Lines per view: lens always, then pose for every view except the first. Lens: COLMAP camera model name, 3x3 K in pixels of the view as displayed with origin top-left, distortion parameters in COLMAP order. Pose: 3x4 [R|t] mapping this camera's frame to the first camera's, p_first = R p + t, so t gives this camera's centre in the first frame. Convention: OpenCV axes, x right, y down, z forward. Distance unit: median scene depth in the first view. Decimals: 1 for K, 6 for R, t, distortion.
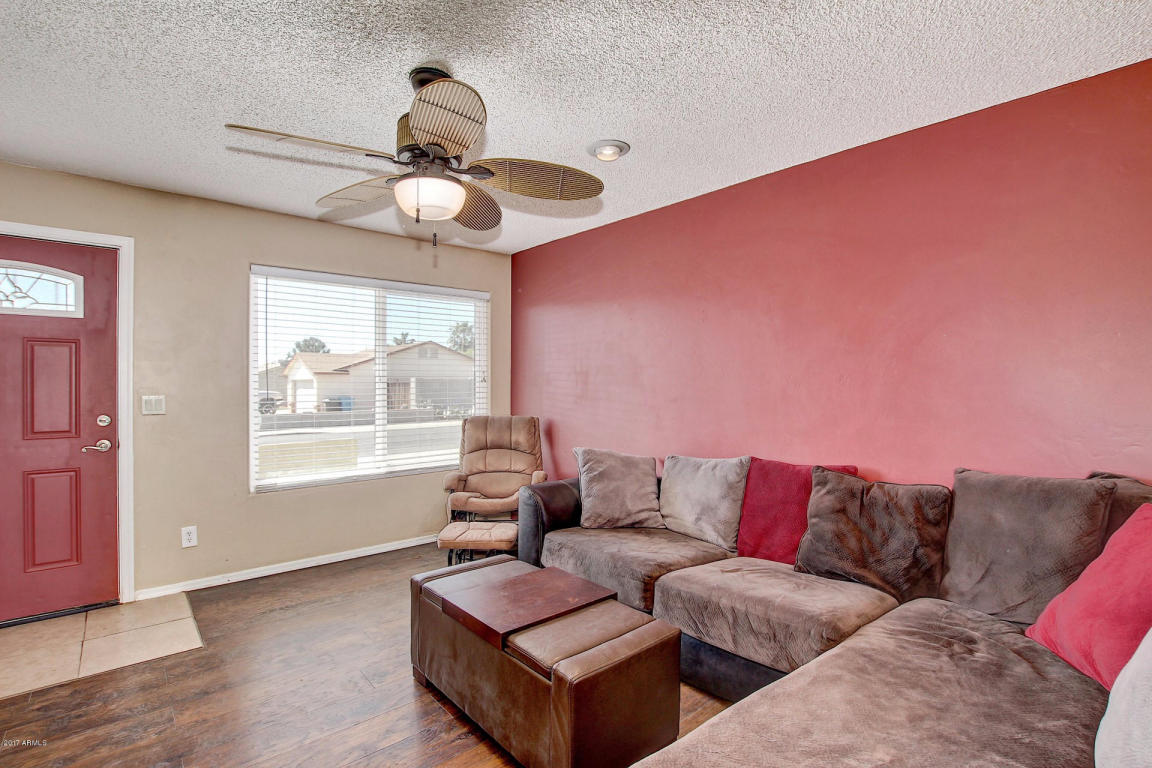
lens RADIAL K [[538.3, 0, 580.0], [0, 538.3, 379.2], [0, 0, 1]] dist [-0.031409, 0.002180]
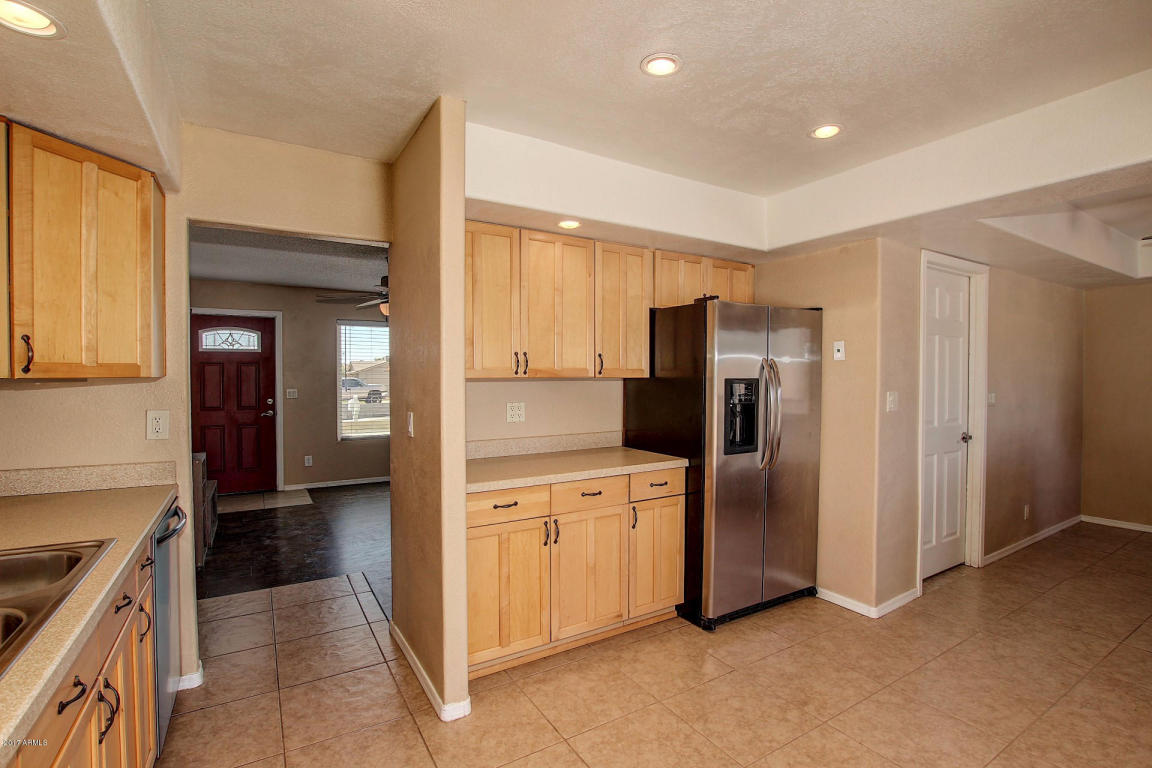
lens RADIAL K [[538.3, 0, 579.8], [0, 538.3, 381.0], [0, 0, 1]] dist [-0.031409, 0.002180]
pose [[0.986281, 0.000045, -0.165073, 0.642367], [0.001895, 0.999931, 0.011593, -0.023604], [0.165063, -0.011746, 0.986213, -0.866155]]
